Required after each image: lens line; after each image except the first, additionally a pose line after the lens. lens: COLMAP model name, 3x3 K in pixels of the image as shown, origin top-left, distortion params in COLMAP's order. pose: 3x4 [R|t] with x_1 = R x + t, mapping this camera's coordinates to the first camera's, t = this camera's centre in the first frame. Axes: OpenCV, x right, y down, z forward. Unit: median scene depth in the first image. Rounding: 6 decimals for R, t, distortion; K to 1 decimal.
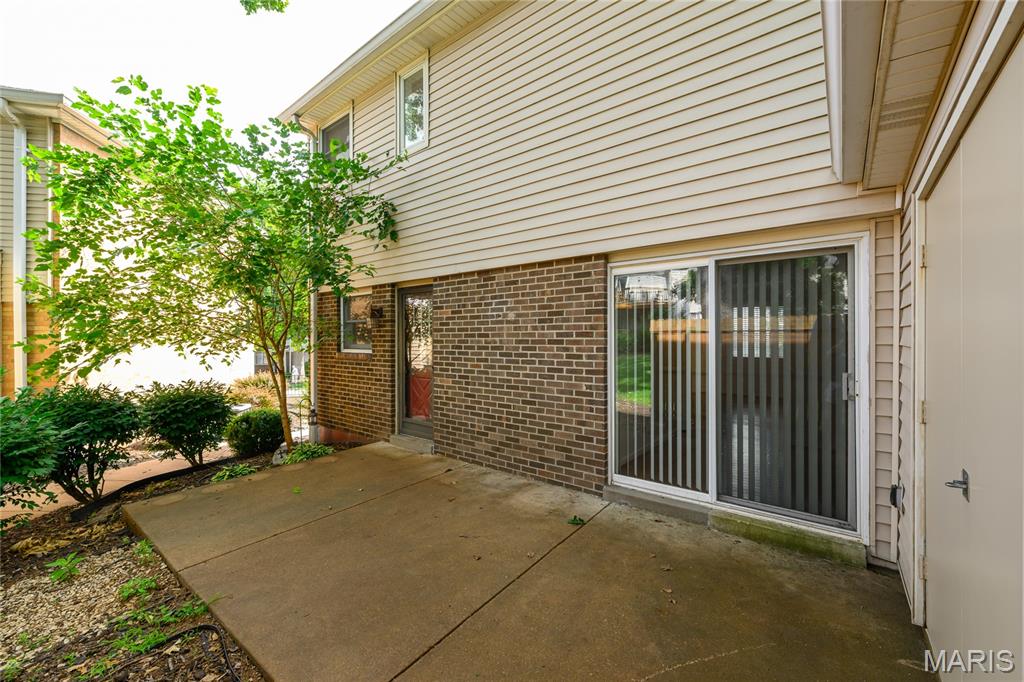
lens RADIAL K [[408.1, 0, 518.0], [0, 408.1, 340.2], [0, 0, 1]] dist [0.002531, -0.000088]
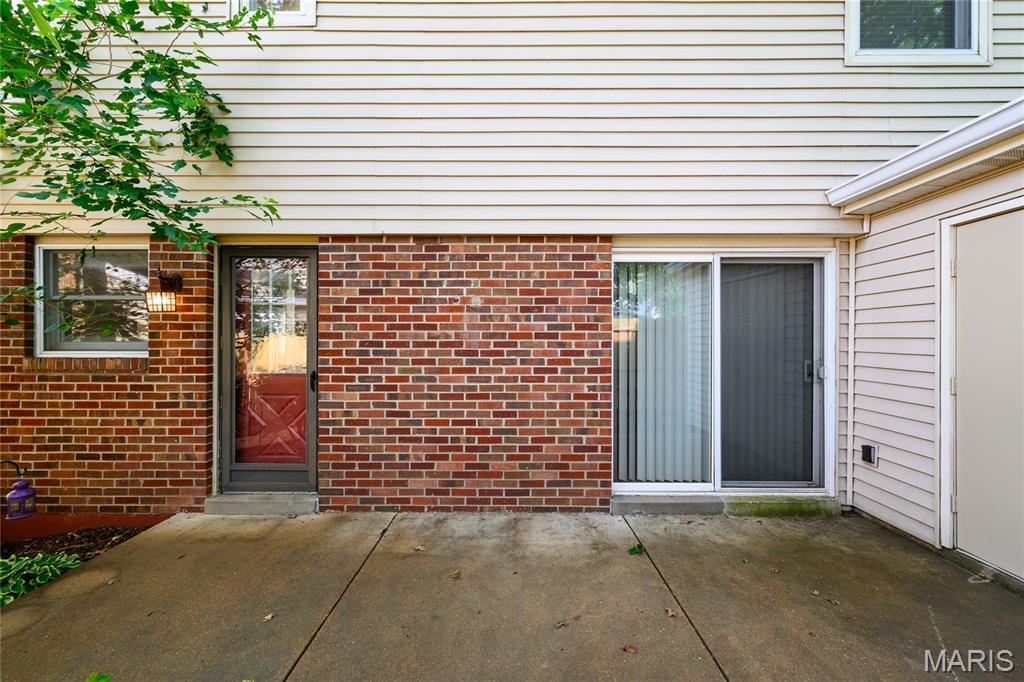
lens RADIAL K [[408.1, 0, 518.0], [0, 408.1, 340.2], [0, 0, 1]] dist [0.002531, -0.000088]
pose [[0.791445, 0.002034, 0.611237, -0.441666], [-0.000497, 0.999996, -0.002684, 0.014931], [-0.611240, 0.001821, 0.791443, 0.384447]]
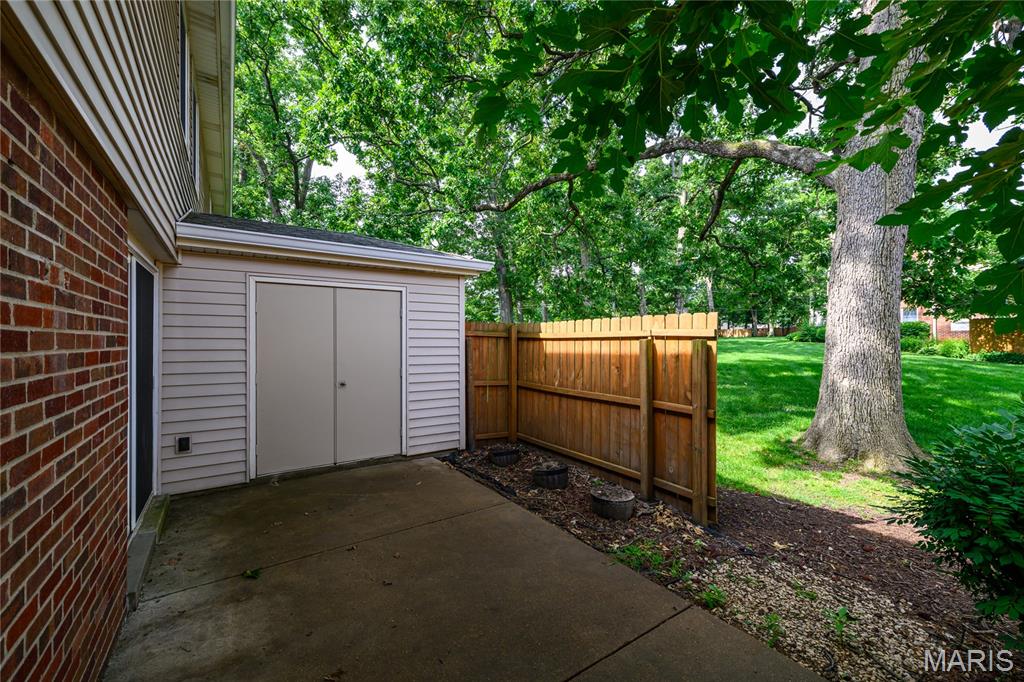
lens RADIAL K [[418.2, 0, 513.9], [0, 418.2, 337.3], [0, 0, 1]] dist [0.001900, 0.000024]
pose [[-0.952355, 0.006482, 0.304924, -0.476088], [0.004037, 0.999954, -0.008648, -0.009888], [-0.304966, -0.007005, -0.952338, 1.285965]]
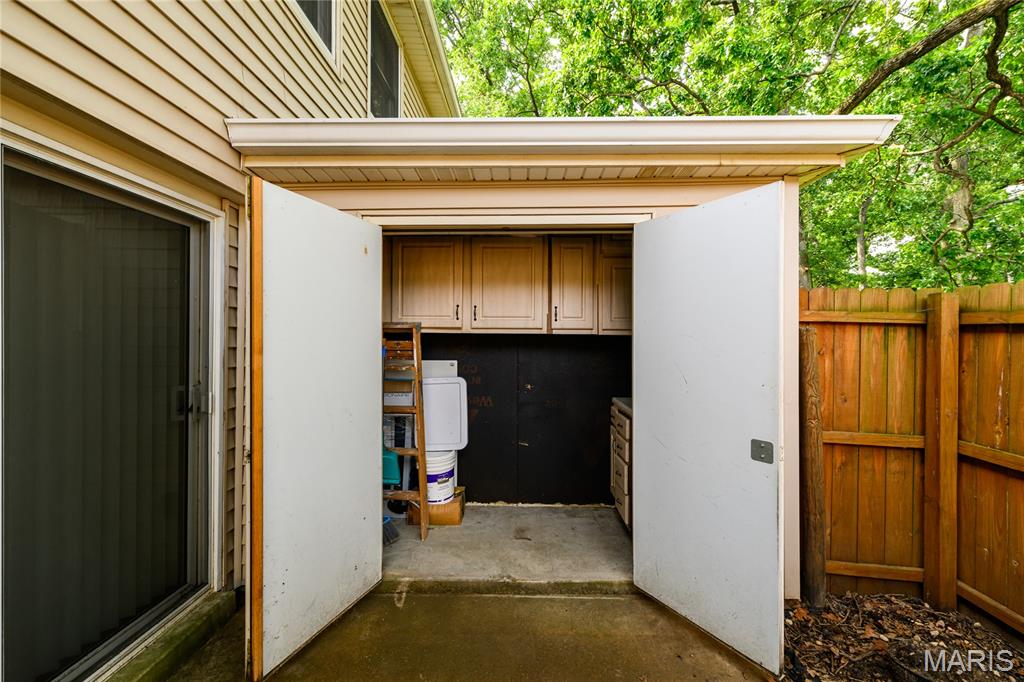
lens RADIAL K [[408.1, 0, 518.0], [0, 408.1, 340.2], [0, 0, 1]] dist [0.002531, -0.000088]
pose [[-0.606149, -0.000476, 0.795351, -0.111305], [0.000830, 0.999999, 0.001231, -0.003184], [-0.795351, 0.001406, -0.606148, 0.658772]]
